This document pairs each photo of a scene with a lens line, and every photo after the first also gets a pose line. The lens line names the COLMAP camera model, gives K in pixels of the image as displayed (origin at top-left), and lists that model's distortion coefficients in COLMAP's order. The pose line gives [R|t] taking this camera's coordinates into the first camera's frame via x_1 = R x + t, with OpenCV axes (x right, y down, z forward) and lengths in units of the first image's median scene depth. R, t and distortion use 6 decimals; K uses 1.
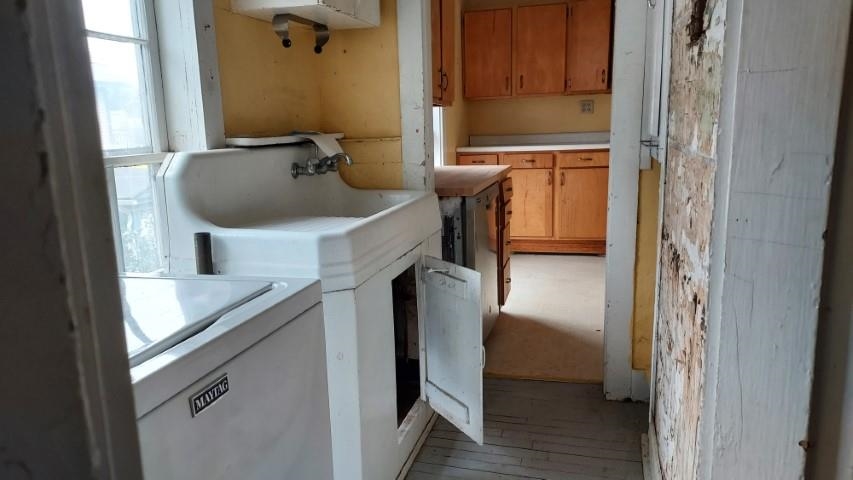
lens RADIAL K [[618.4, 0, 426.5], [0, 618.4, 240.0], [0, 0, 1]] dist [0.002496, 0.000661]
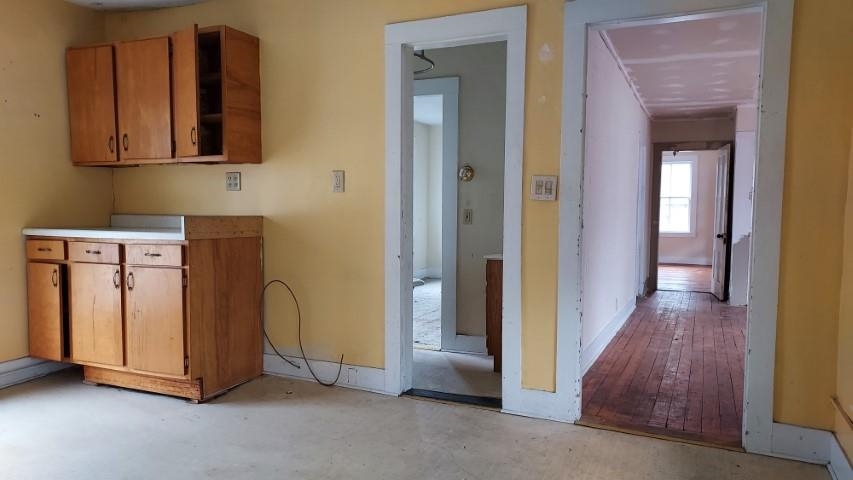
lens RADIAL K [[618.4, 0, 426.5], [0, 618.4, 240.0], [0, 0, 1]] dist [0.002496, 0.000661]
pose [[0.987456, 0.047663, -0.150526, 0.620649], [-0.067846, 0.988934, -0.131933, -0.073912], [0.142572, 0.140491, 0.979763, 0.366558]]
